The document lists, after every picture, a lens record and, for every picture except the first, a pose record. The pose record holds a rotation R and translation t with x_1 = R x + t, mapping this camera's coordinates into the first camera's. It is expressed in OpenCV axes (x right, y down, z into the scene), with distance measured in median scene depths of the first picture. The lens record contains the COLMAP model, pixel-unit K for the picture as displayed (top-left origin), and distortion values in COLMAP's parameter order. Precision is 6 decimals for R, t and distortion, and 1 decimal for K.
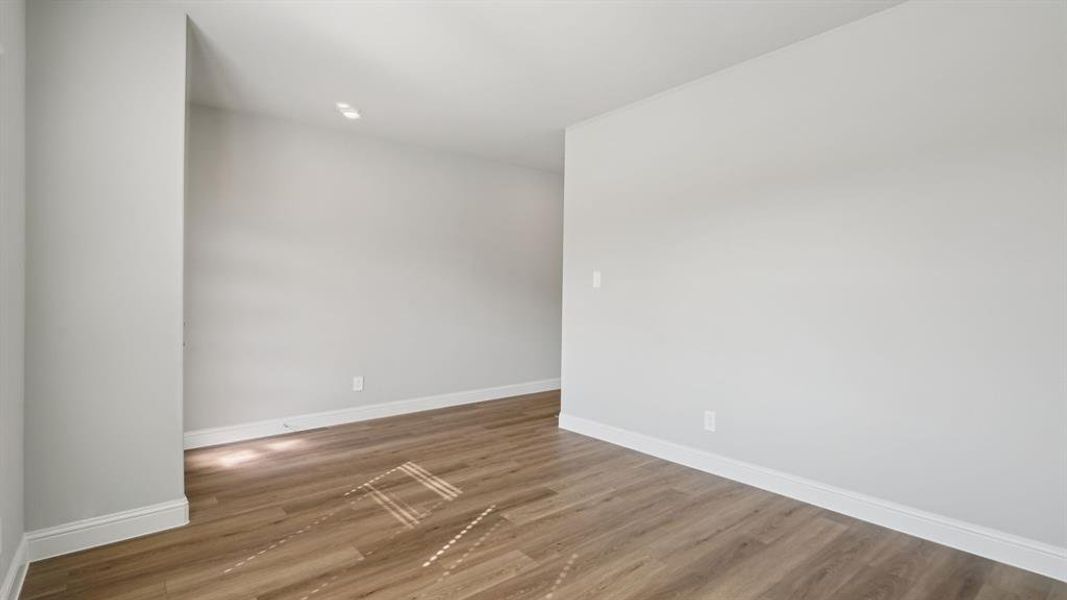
lens RADIAL K [[520.7, 0, 537.2], [0, 520.7, 273.0], [0, 0, 1]] dist [0.004492, 0.000744]
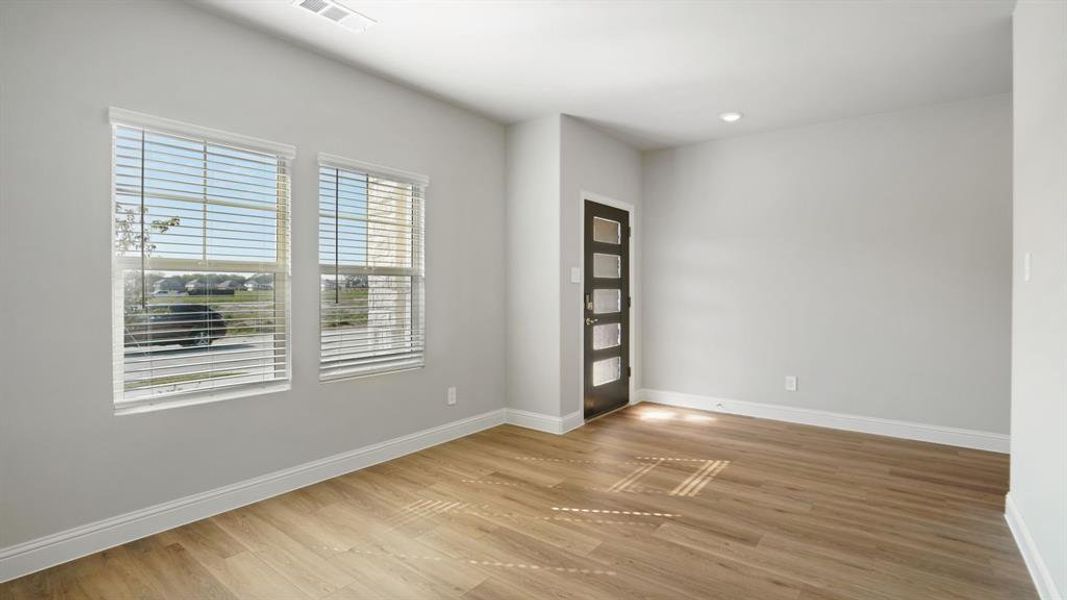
lens RADIAL K [[495.9, 0, 541.5], [0, 495.9, 294.3], [0, 0, 1]] dist [-0.015629, 0.000403]
pose [[0.234189, 0.015341, -0.972070, 0.687846], [0.037082, 0.999007, 0.024699, 0.007333], [0.971484, -0.041831, 0.233388, 0.522497]]
